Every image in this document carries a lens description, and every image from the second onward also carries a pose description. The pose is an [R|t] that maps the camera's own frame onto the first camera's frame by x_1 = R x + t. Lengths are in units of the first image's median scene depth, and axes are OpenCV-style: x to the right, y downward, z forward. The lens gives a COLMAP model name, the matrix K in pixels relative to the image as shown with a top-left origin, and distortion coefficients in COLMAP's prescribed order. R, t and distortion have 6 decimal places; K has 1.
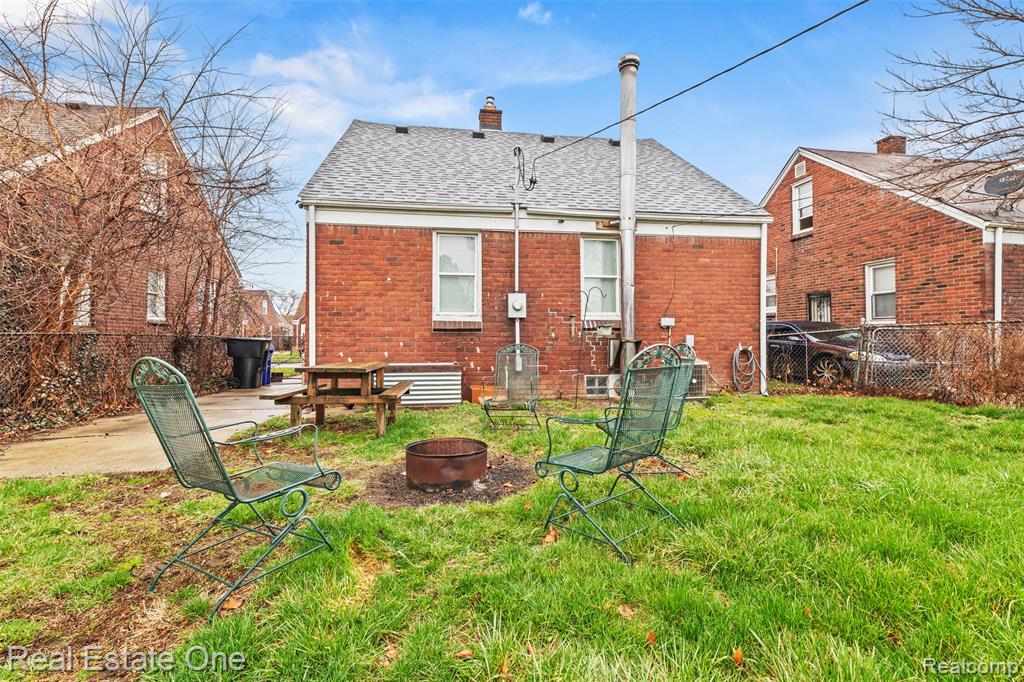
lens RADIAL K [[462.9, 0, 514.6], [0, 462.9, 333.3], [0, 0, 1]] dist [0.005541, 0.000298]
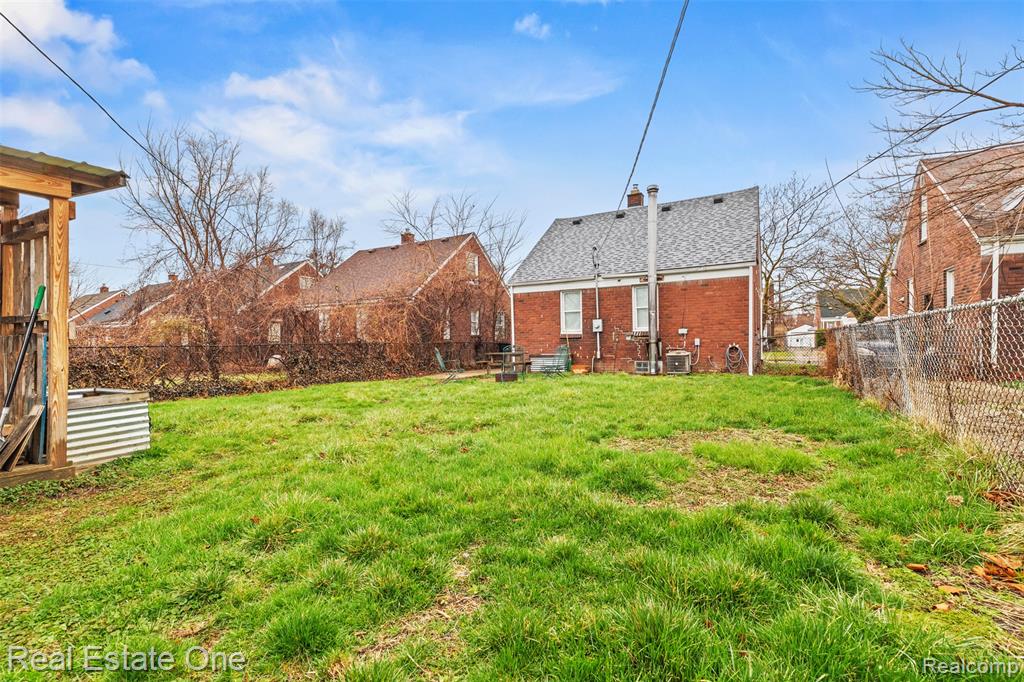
lens RADIAL K [[462.9, 0, 511.0], [0, 462.9, 342.3], [0, 0, 1]] dist [0.005541, 0.000298]
pose [[0.791629, -0.013047, -0.610863, 0.918127], [0.022867, 0.999704, 0.008281, -0.012392], [0.610574, -0.020524, 0.791693, -0.800834]]
